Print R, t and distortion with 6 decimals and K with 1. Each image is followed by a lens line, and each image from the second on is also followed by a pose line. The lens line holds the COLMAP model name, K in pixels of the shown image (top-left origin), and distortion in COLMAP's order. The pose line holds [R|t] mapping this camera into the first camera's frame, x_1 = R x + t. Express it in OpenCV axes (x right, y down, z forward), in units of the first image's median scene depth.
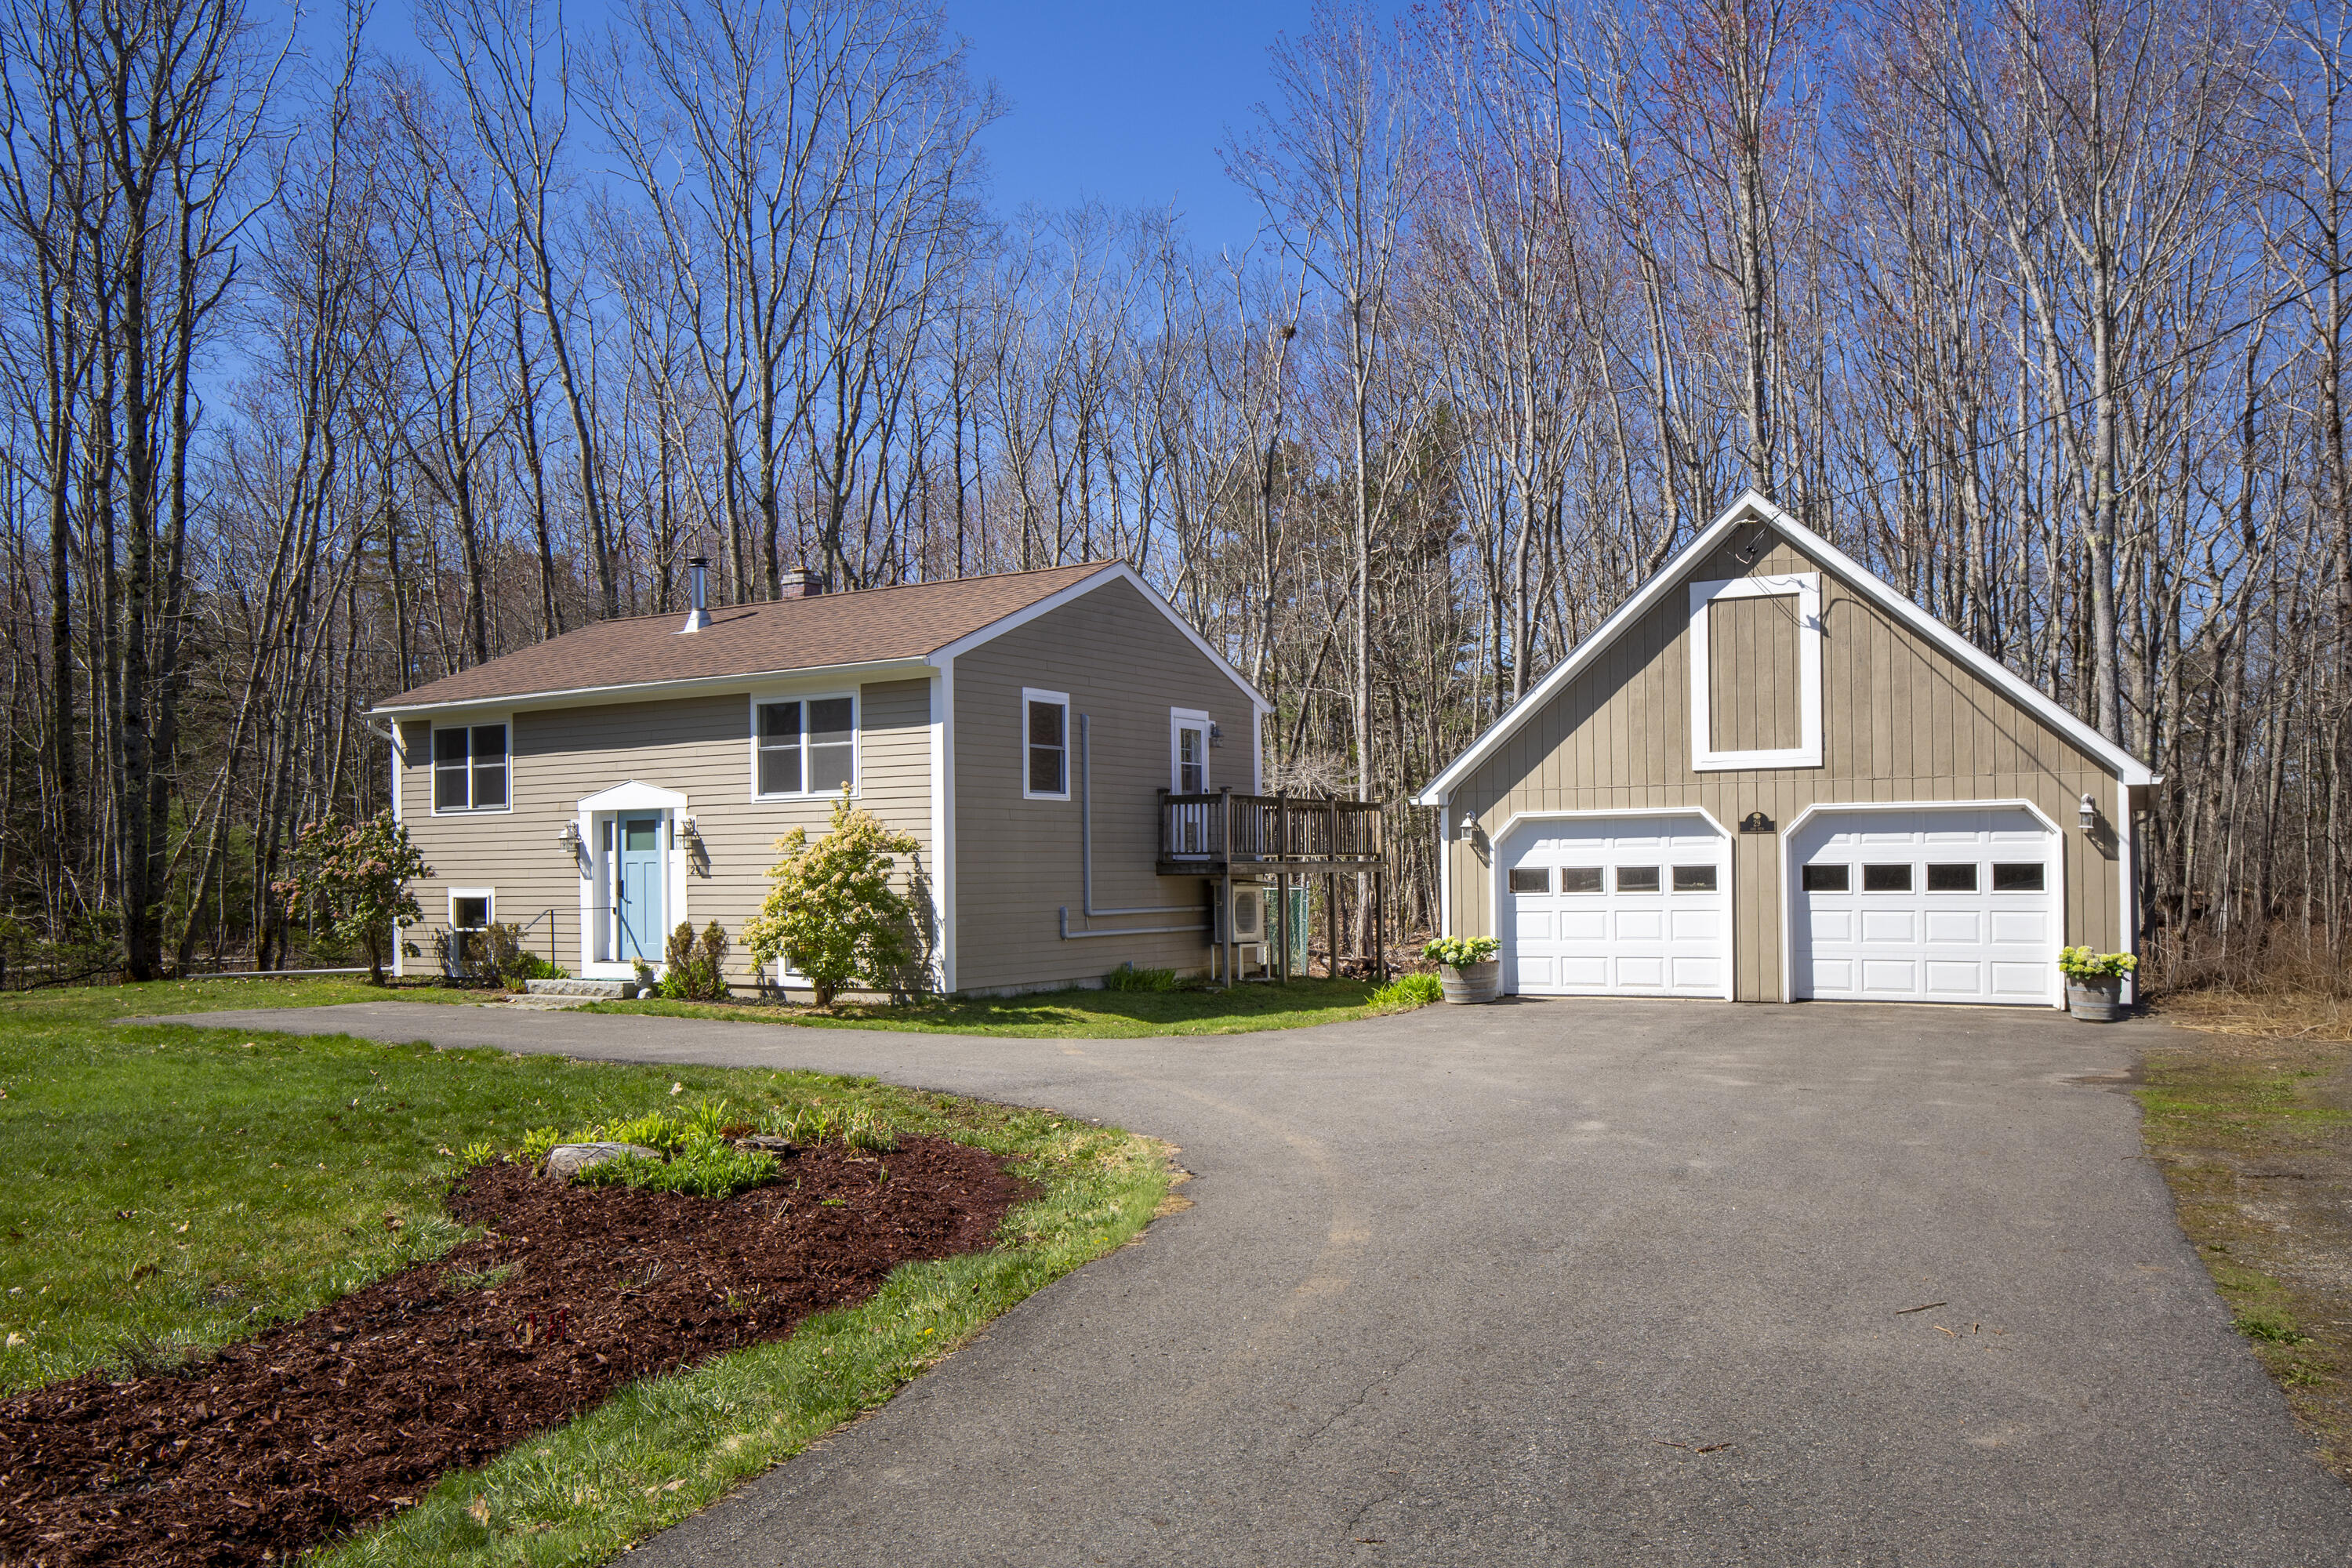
lens RADIAL K [[1628.3, 0, 1182.7], [0, 1628.3, 845.8], [0, 0, 1]] dist [0.004025, 0.000767]
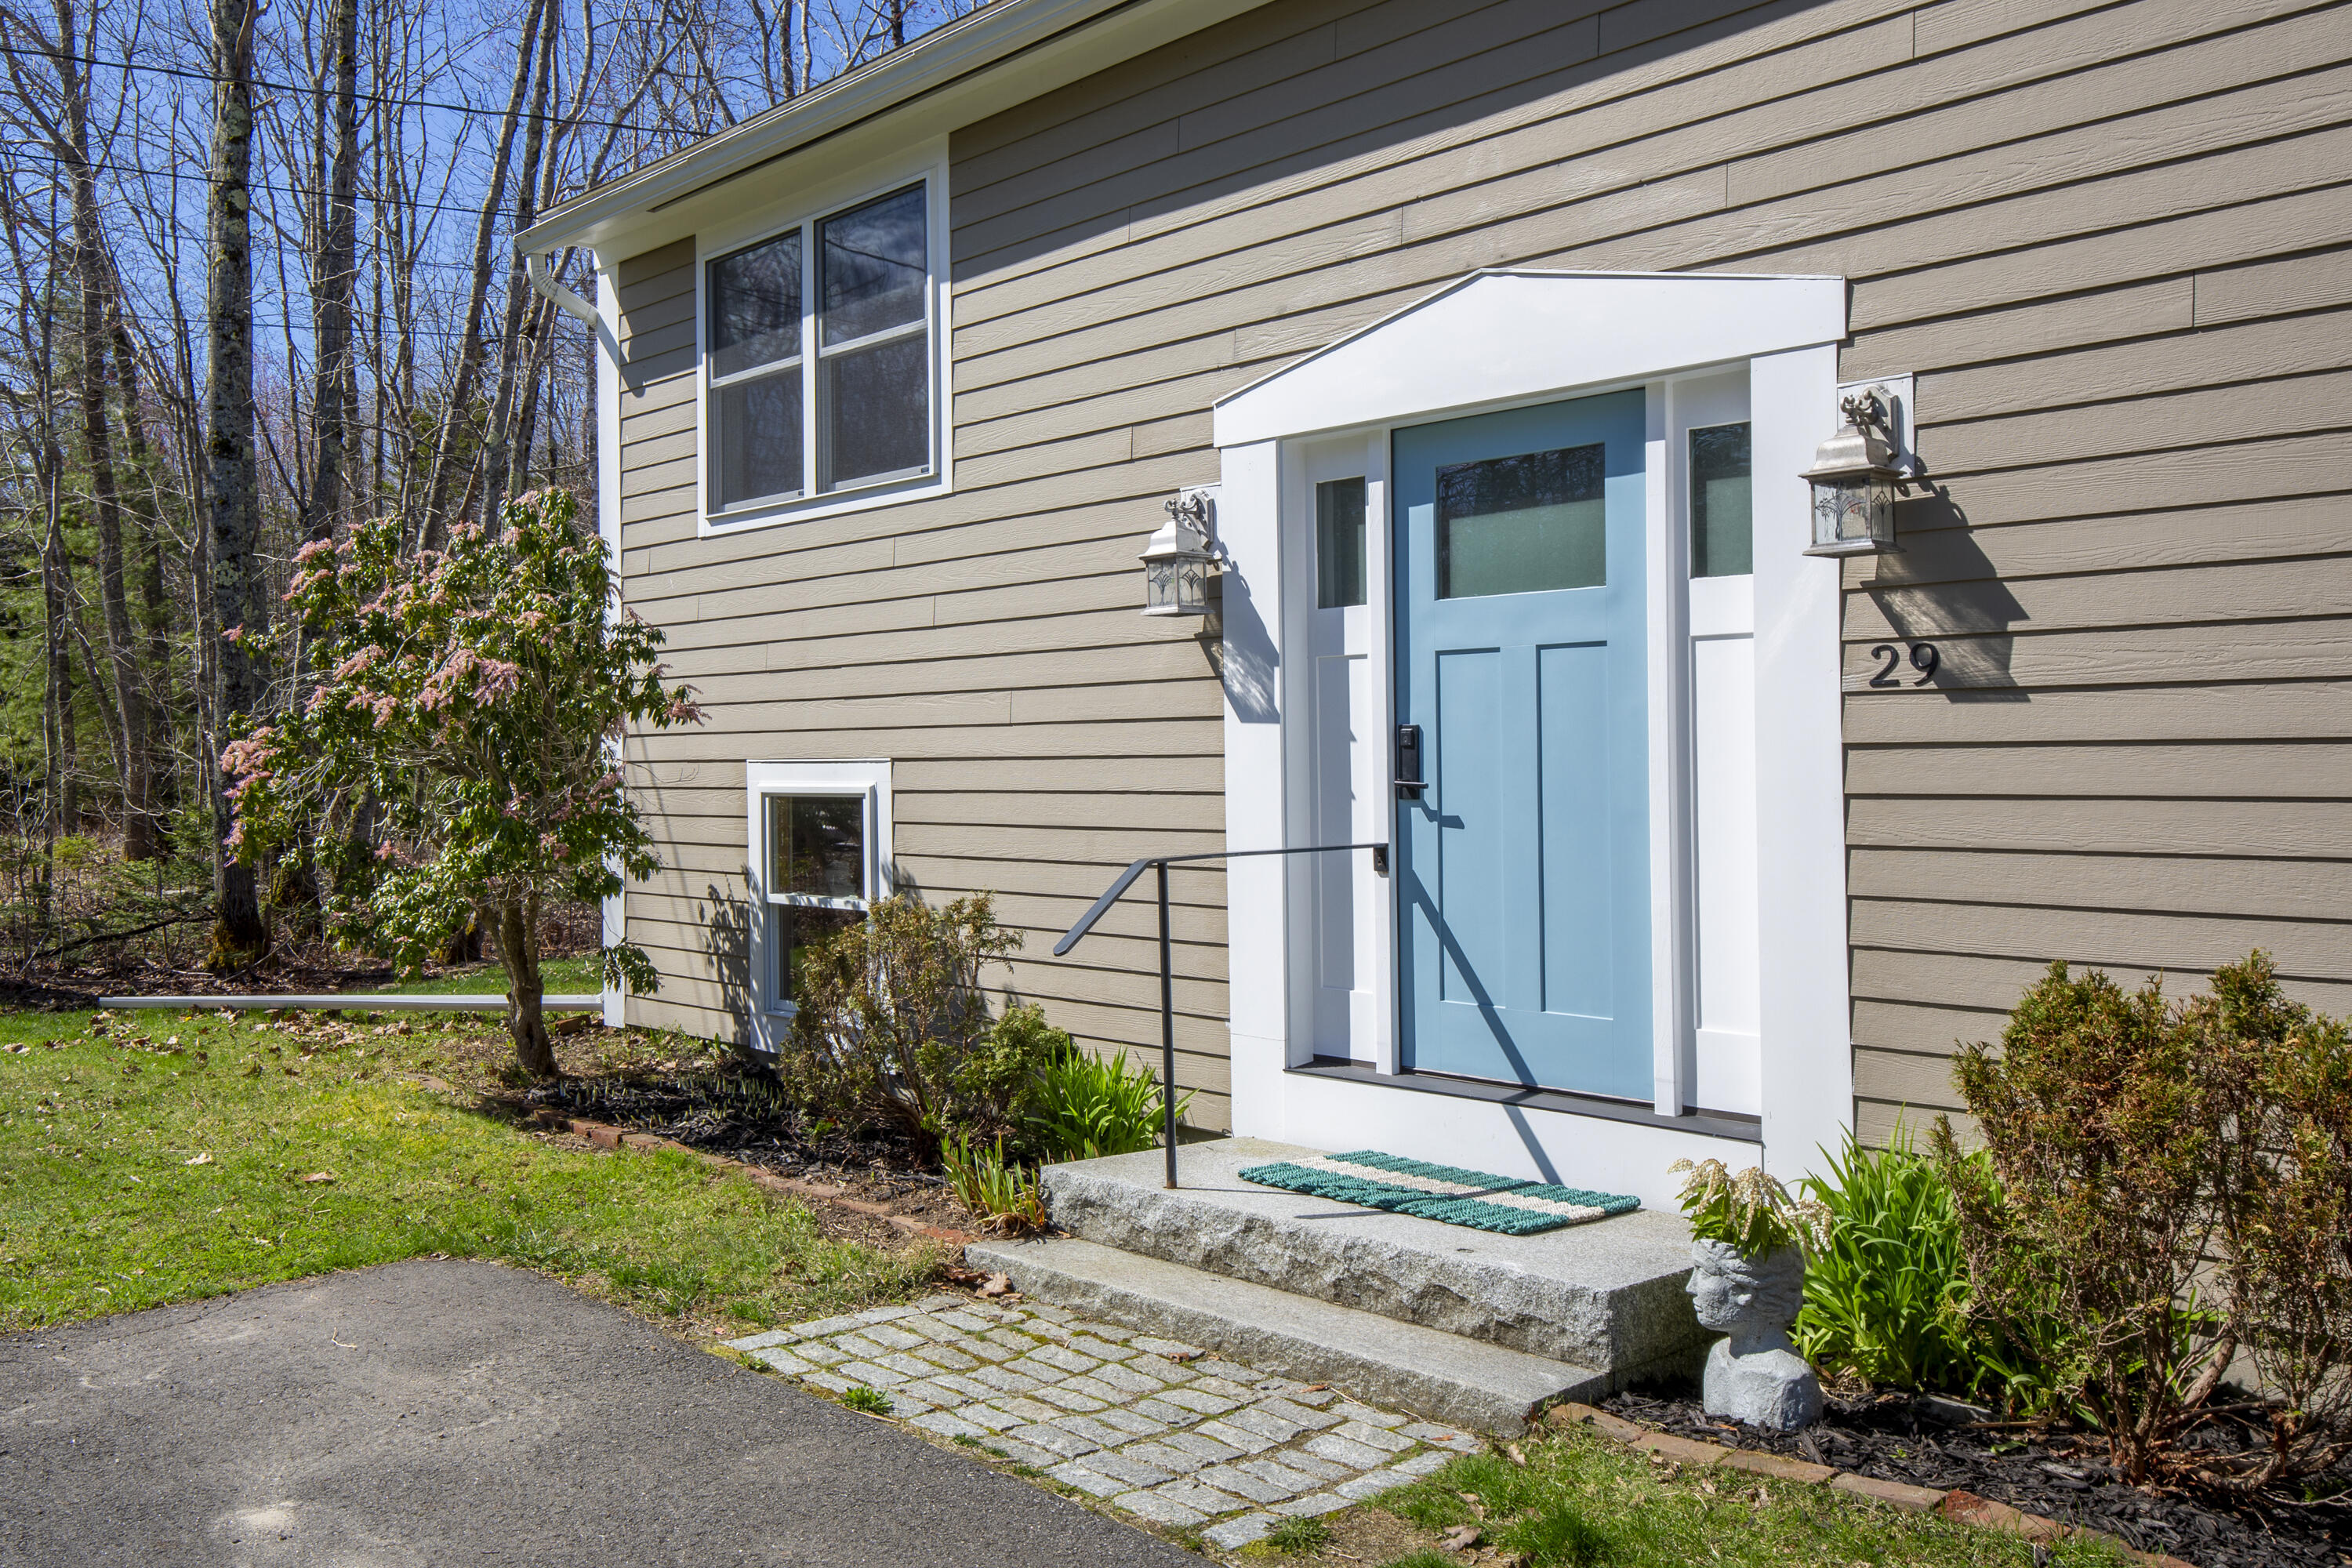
lens RADIAL K [[1719.0, 0, 1176.0], [0, 1719.0, 784.0], [0, 0, 1]] dist [-0.003616, -0.000276]
pose [[0.977529, 0.009473, -0.210588, -0.343615], [-0.004825, 0.999734, 0.022572, 0.025237], [0.210746, -0.021049, 0.977314, 0.794957]]
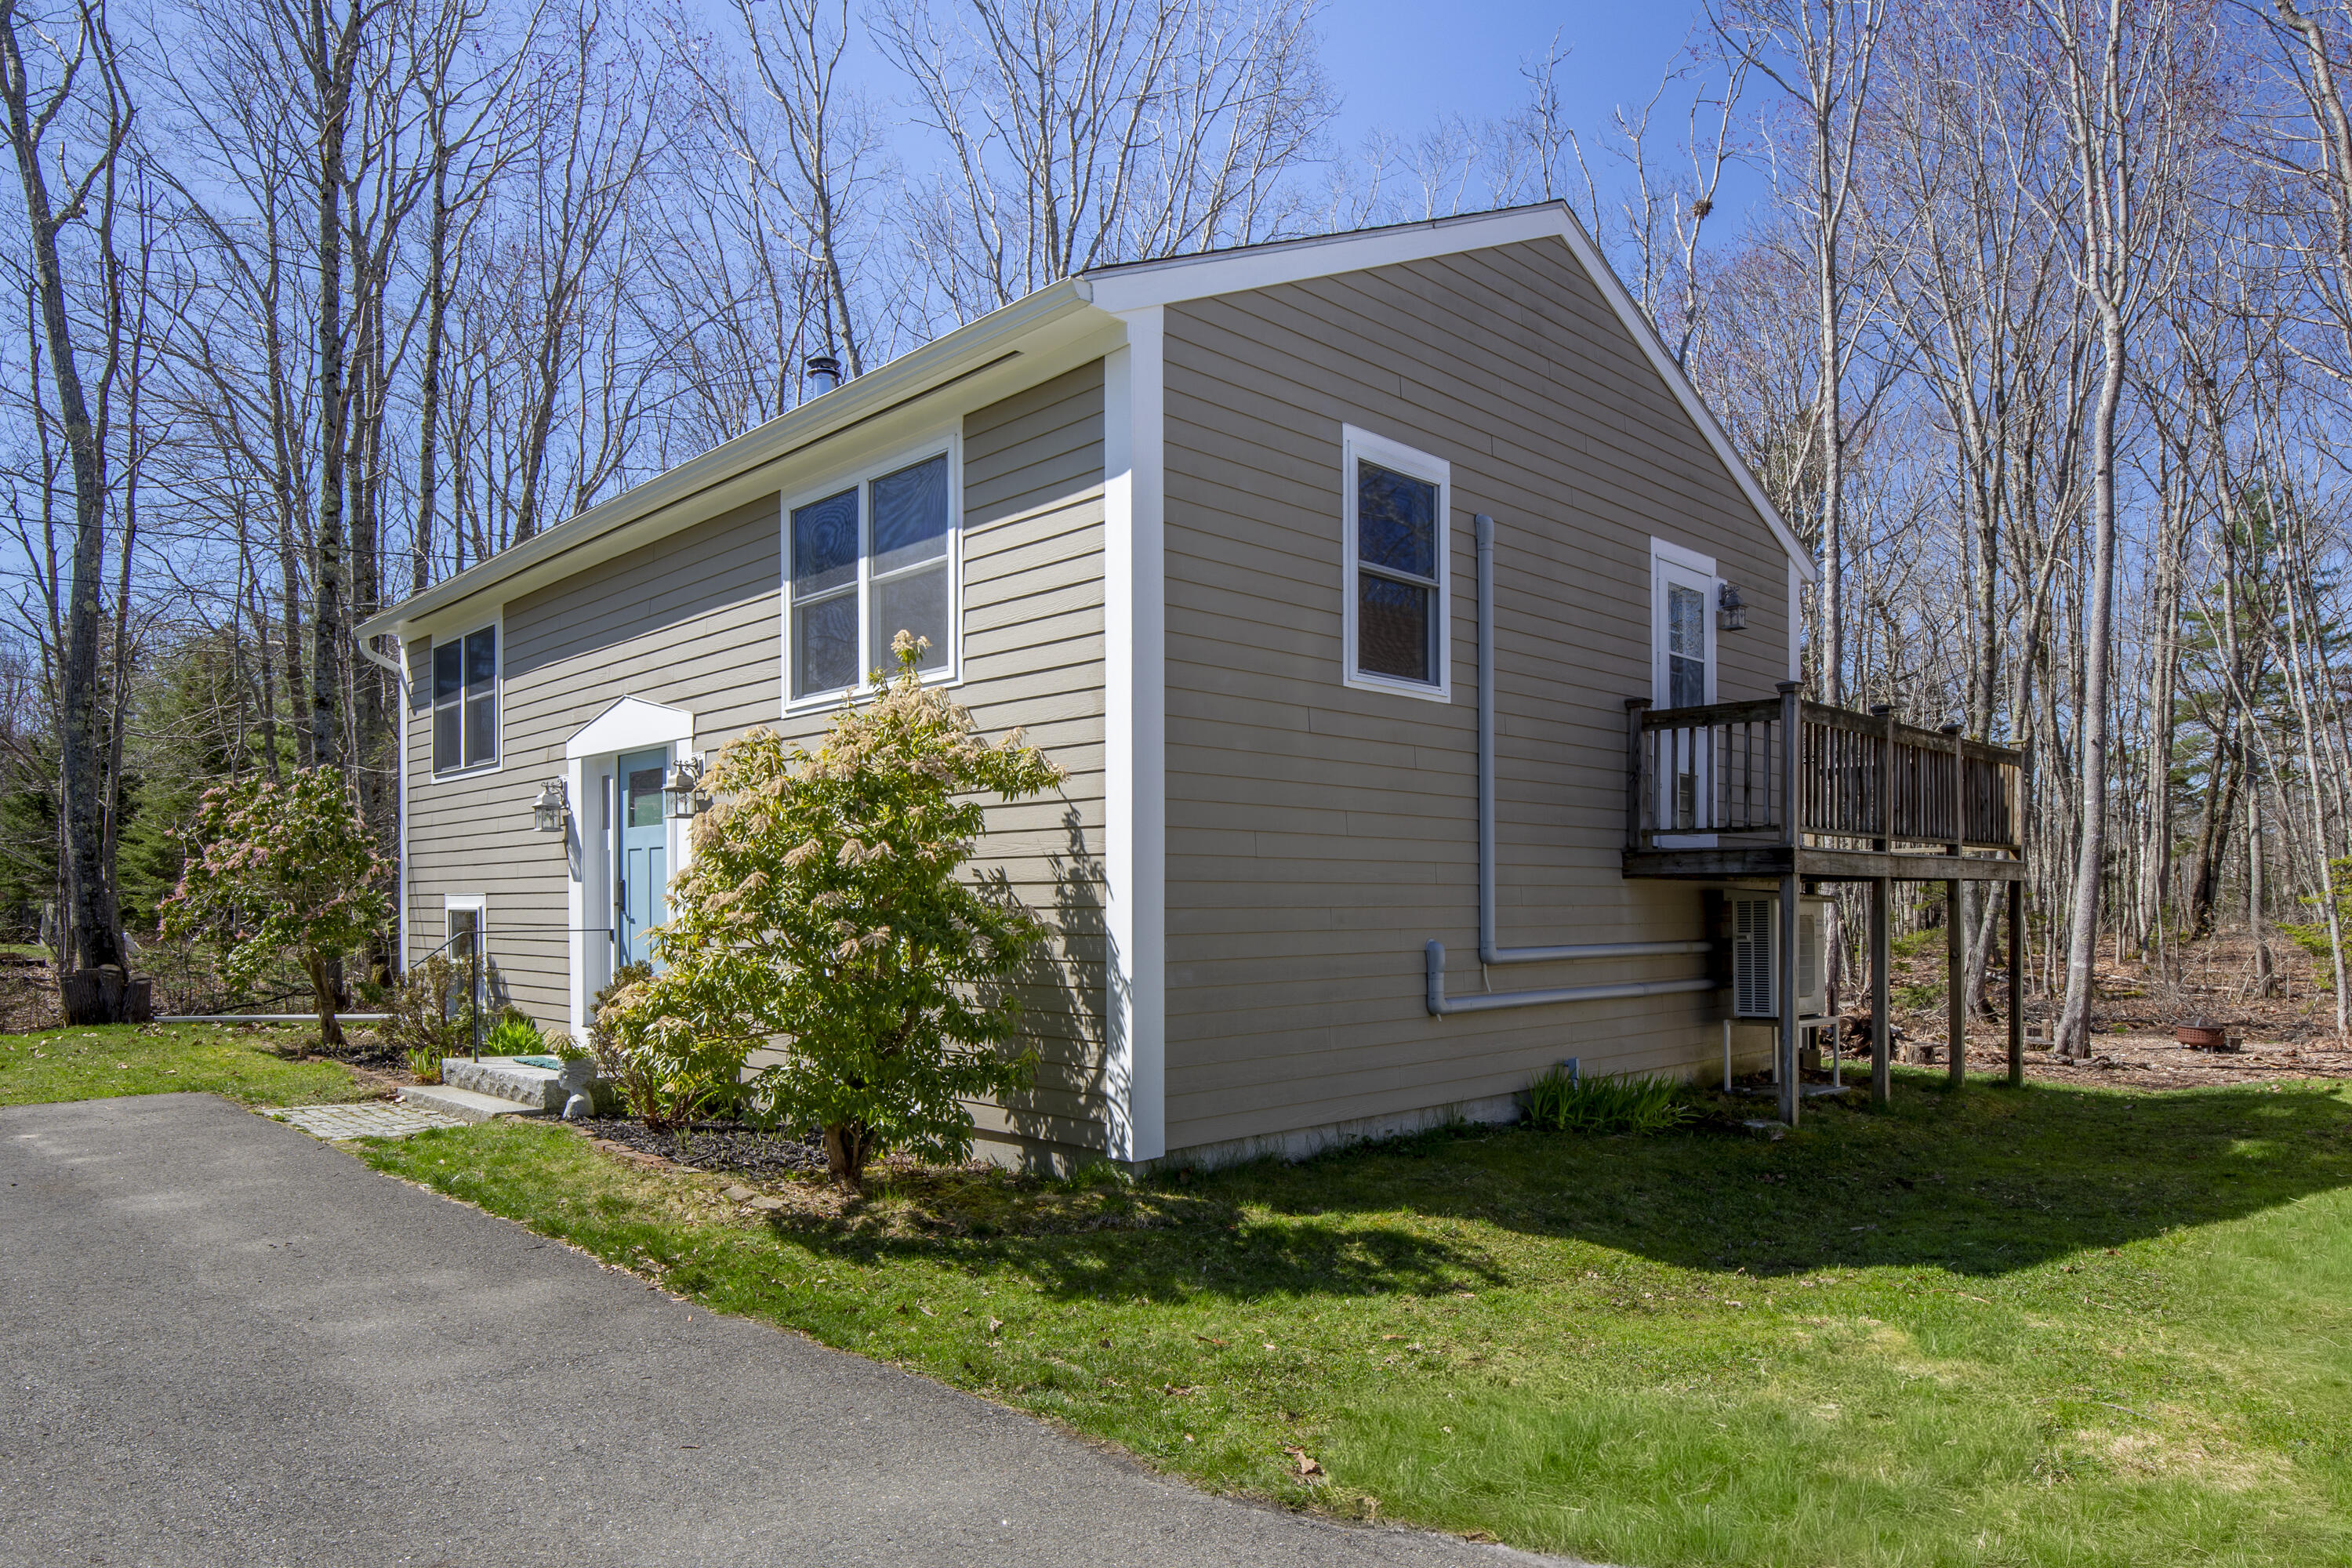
lens RADIAL K [[1380.4, 0, 1175.2], [0, 1380.4, 886.8], [0, 0, 1]] dist [-0.004665, -0.000582]
pose [[0.972150, 0.005608, -0.234292, -0.053875], [-0.003930, 0.999963, 0.007628, 0.019982], [0.234327, -0.006495, 0.972136, 0.619753]]
